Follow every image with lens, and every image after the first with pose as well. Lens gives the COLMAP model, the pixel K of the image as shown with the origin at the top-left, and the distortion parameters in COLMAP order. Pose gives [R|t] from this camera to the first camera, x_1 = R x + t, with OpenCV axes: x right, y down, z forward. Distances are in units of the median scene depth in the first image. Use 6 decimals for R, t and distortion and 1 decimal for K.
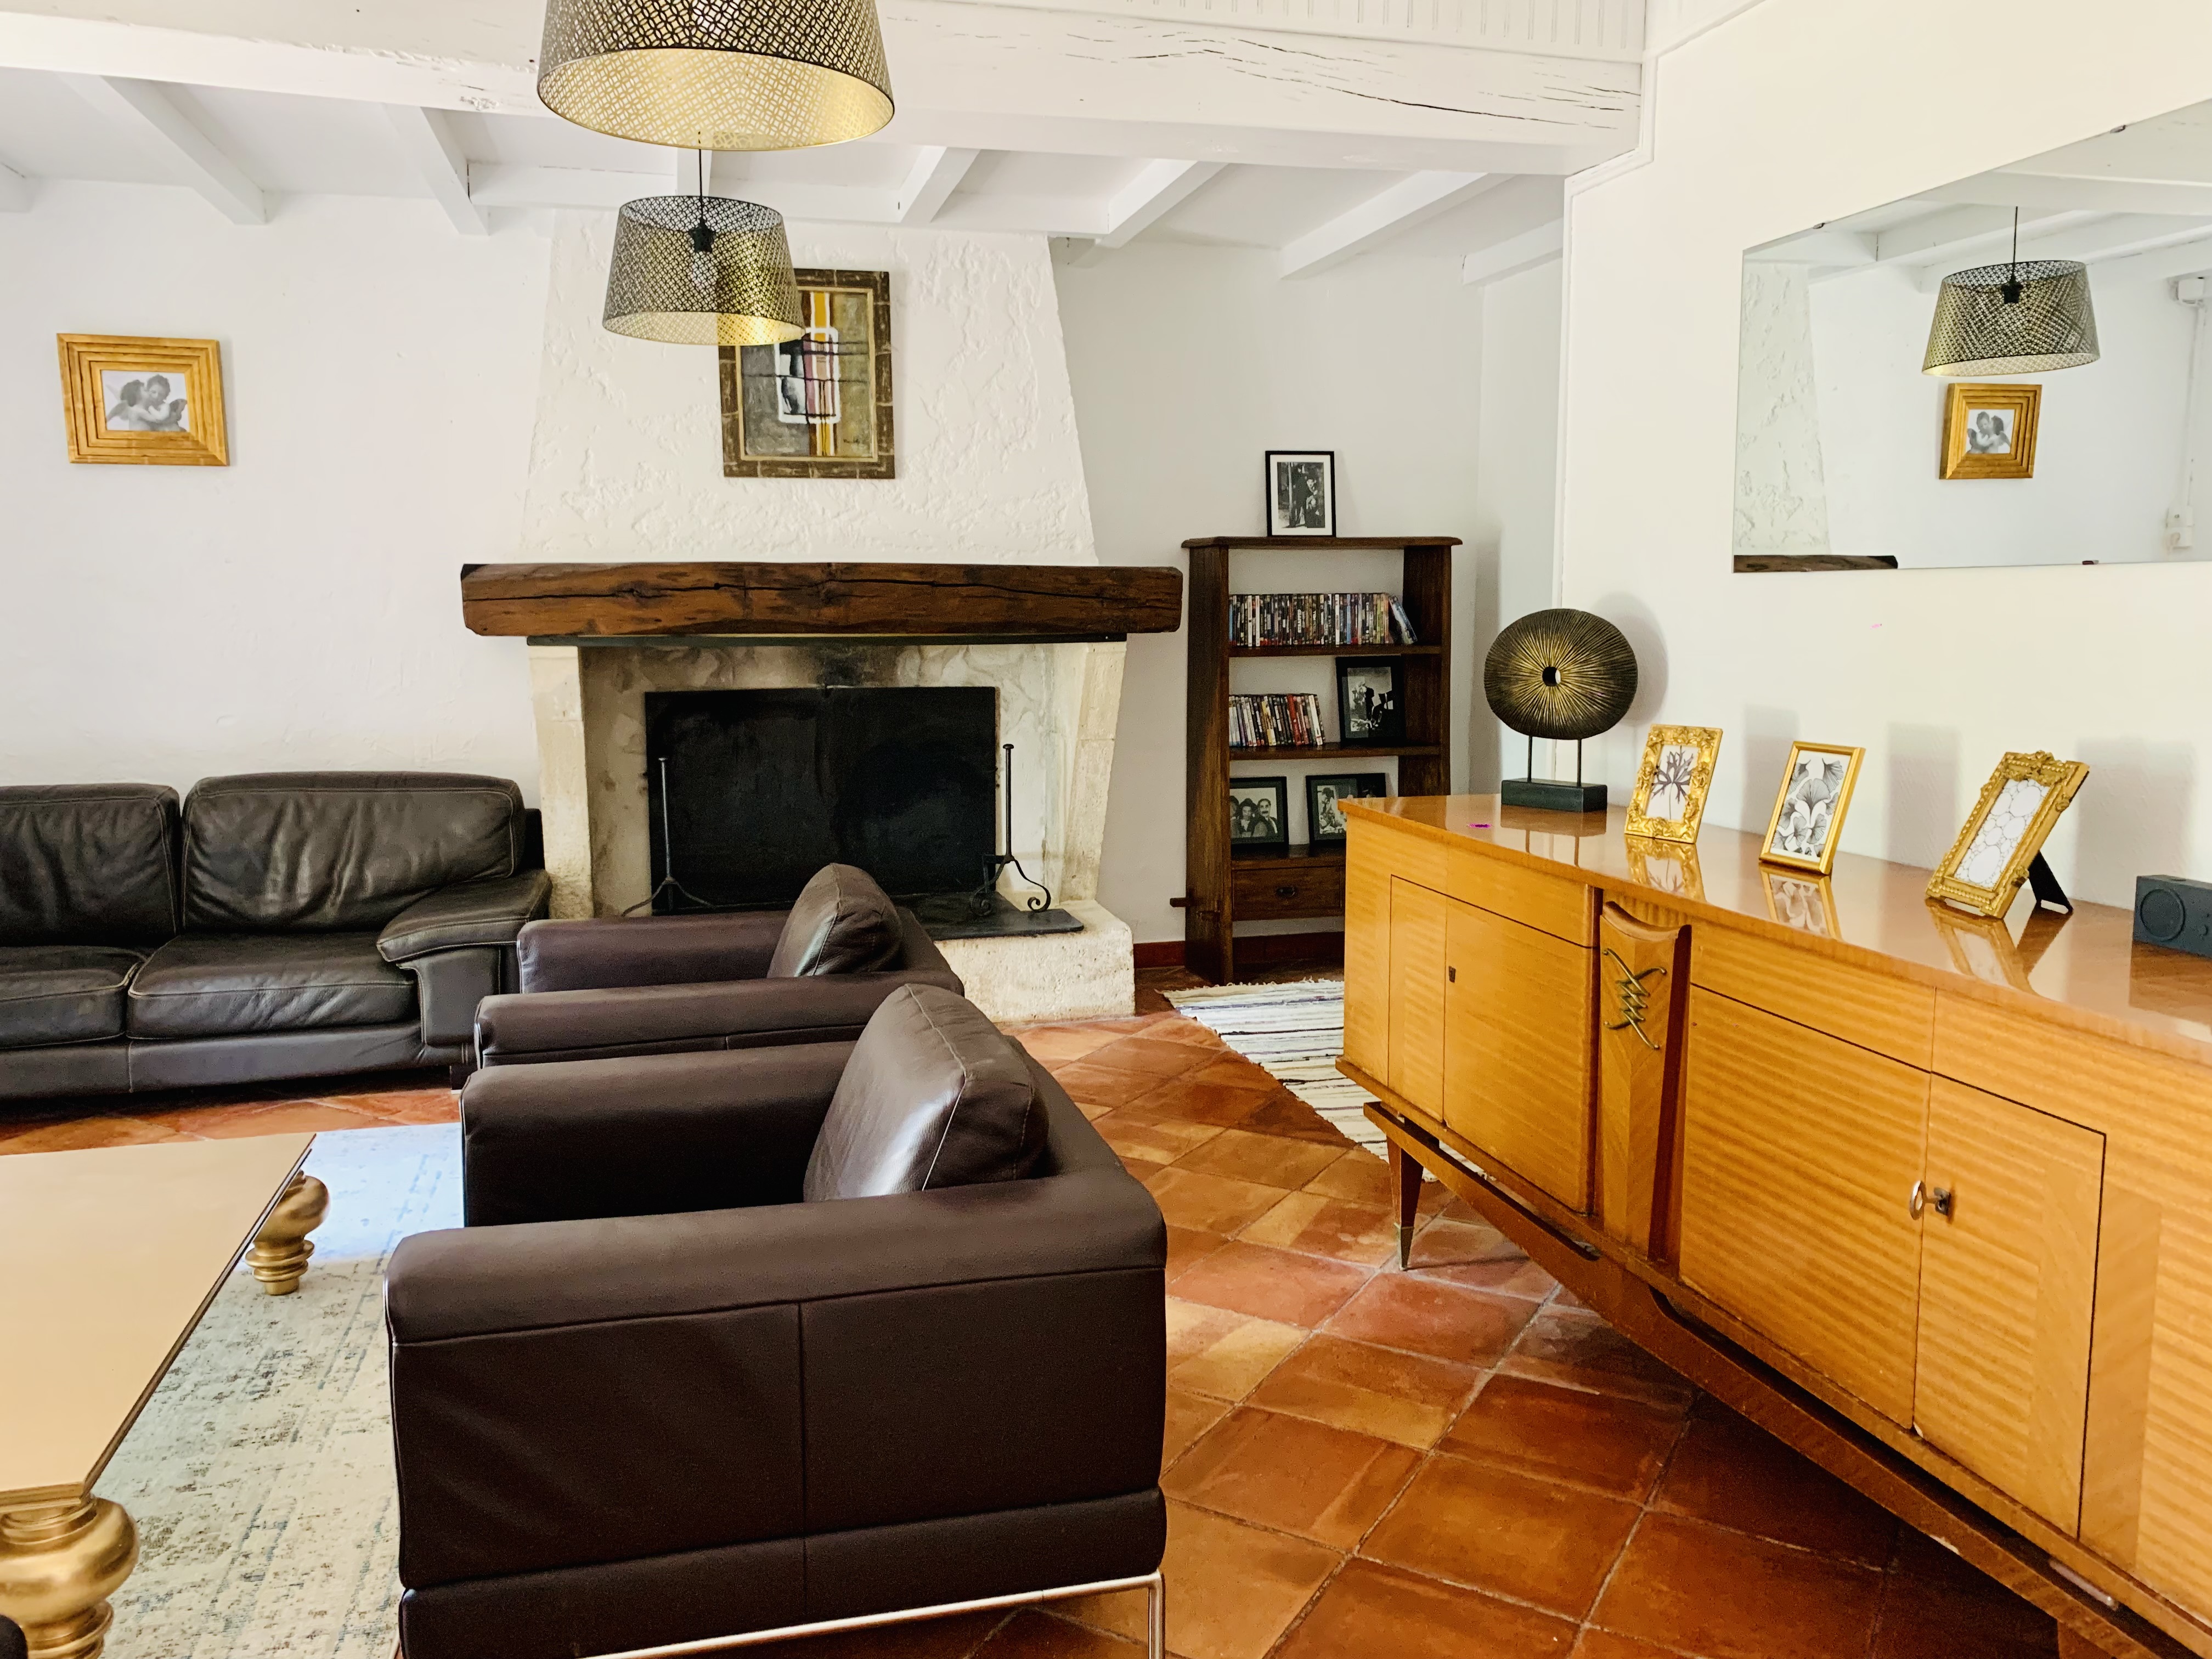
lens RADIAL K [[1695.3, 0, 1106.0], [0, 1695.3, 829.5], [0, 0, 1]] dist [-0.000852, -0.002280]
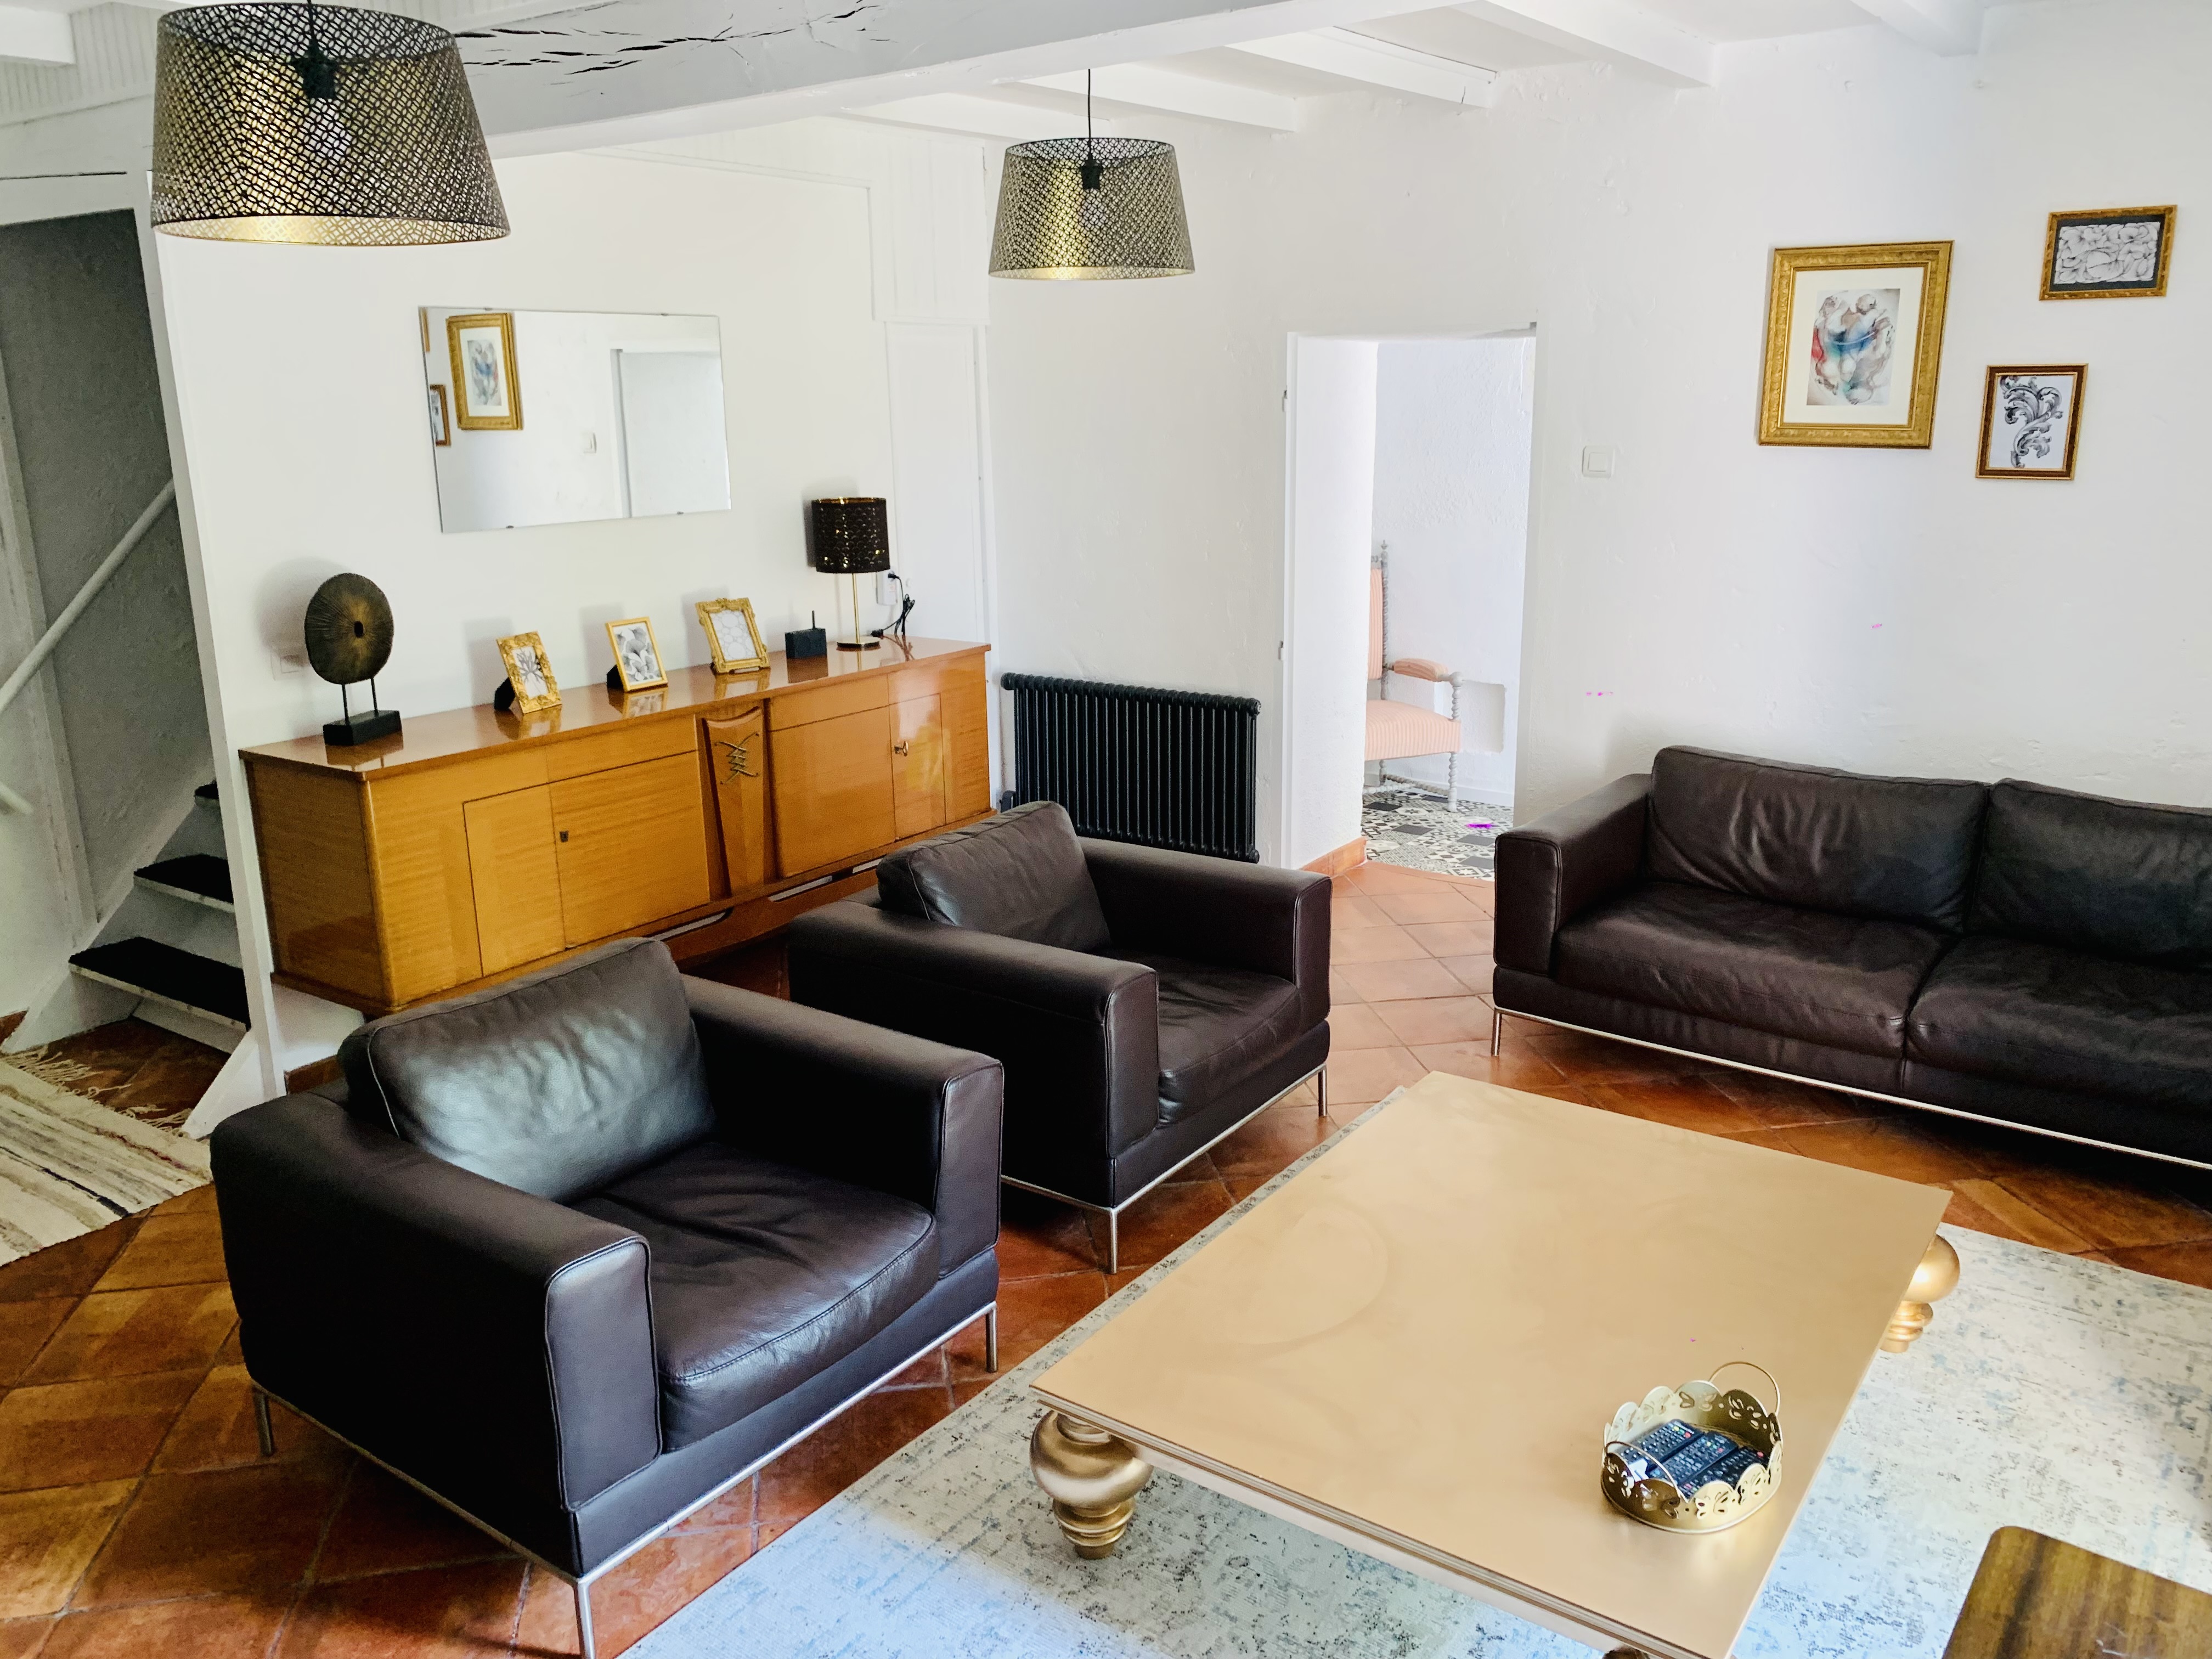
lens RADIAL K [[1695.3, 0, 1106.0], [0, 1695.3, 829.5], [0, 0, 1]] dist [-0.000852, -0.002280]
pose [[-0.650210, -0.164312, 0.741774, -1.280684], [0.126538, 0.939276, 0.318980, -0.350867], [-0.749143, 0.301266, -0.589935, 1.739967]]
